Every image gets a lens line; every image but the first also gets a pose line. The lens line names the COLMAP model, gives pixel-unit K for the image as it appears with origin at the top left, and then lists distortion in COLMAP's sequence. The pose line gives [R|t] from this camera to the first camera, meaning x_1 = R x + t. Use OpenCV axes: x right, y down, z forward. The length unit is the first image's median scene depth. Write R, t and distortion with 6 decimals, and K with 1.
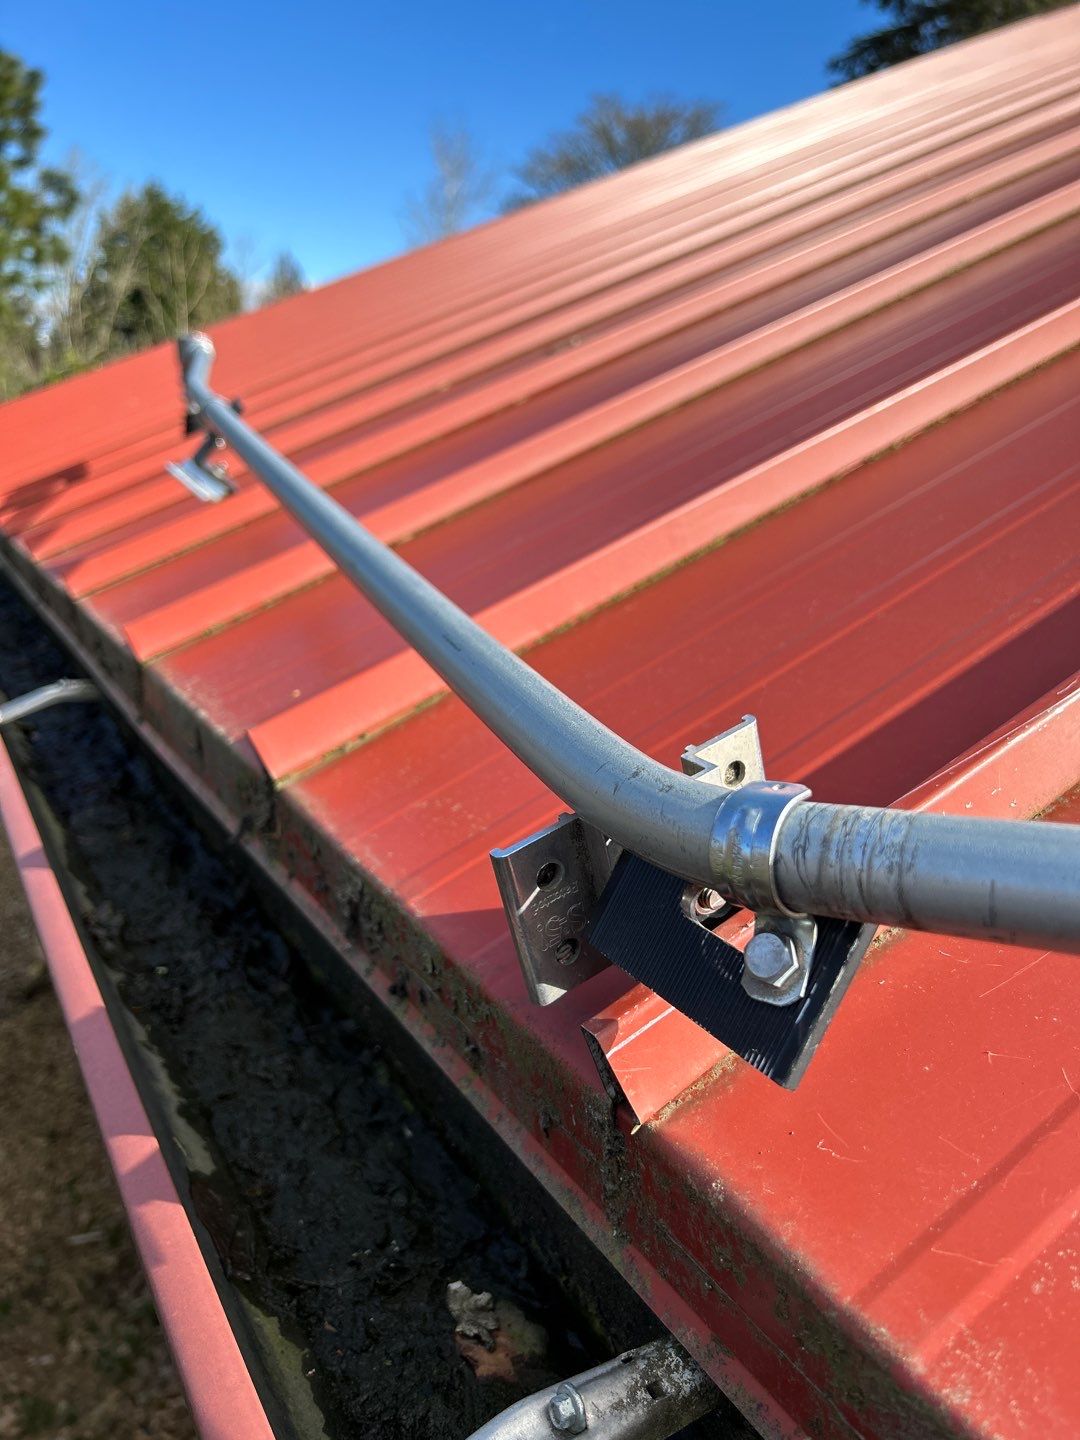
lens RADIAL K [[1119.0, 0, 540.0], [0, 1119.0, 720.0], [0, 0, 1]] dist [-0.001787, -0.002665]
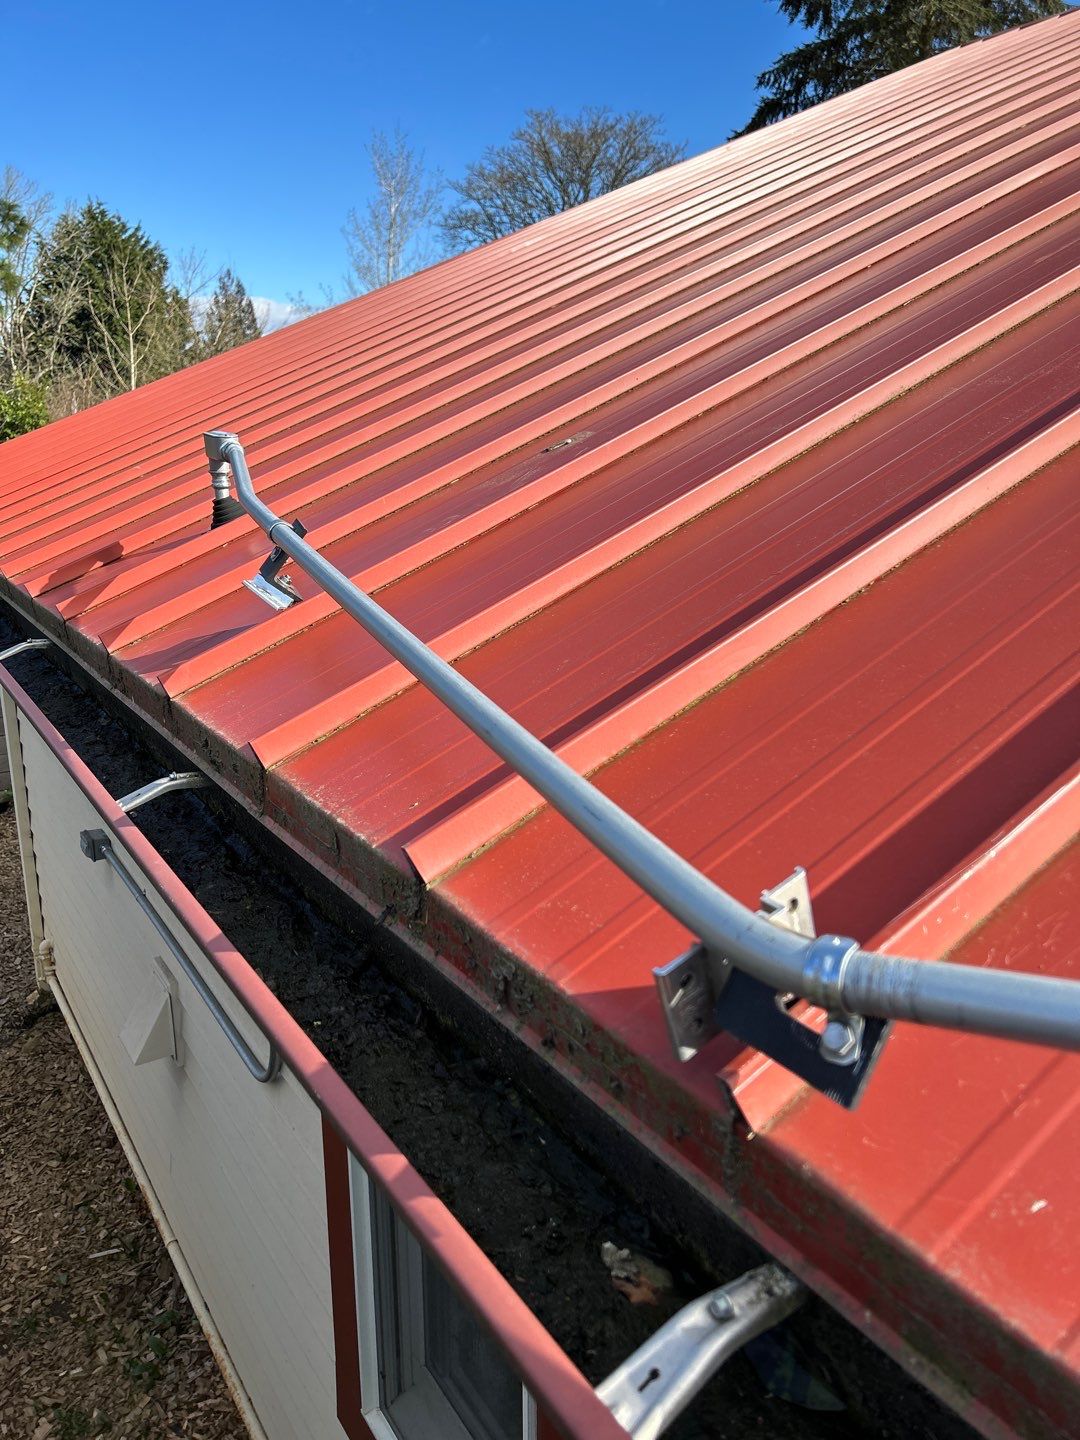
lens RADIAL K [[1091.2, 0, 540.0], [0, 1091.2, 720.0], [0, 0, 1]] dist [0.012457, 0.000616]
pose [[0.998649, -0.036560, 0.036938, -0.185994], [0.036663, 0.999325, -0.002137, -0.181877], [-0.036835, 0.003489, 0.999315, -0.430391]]
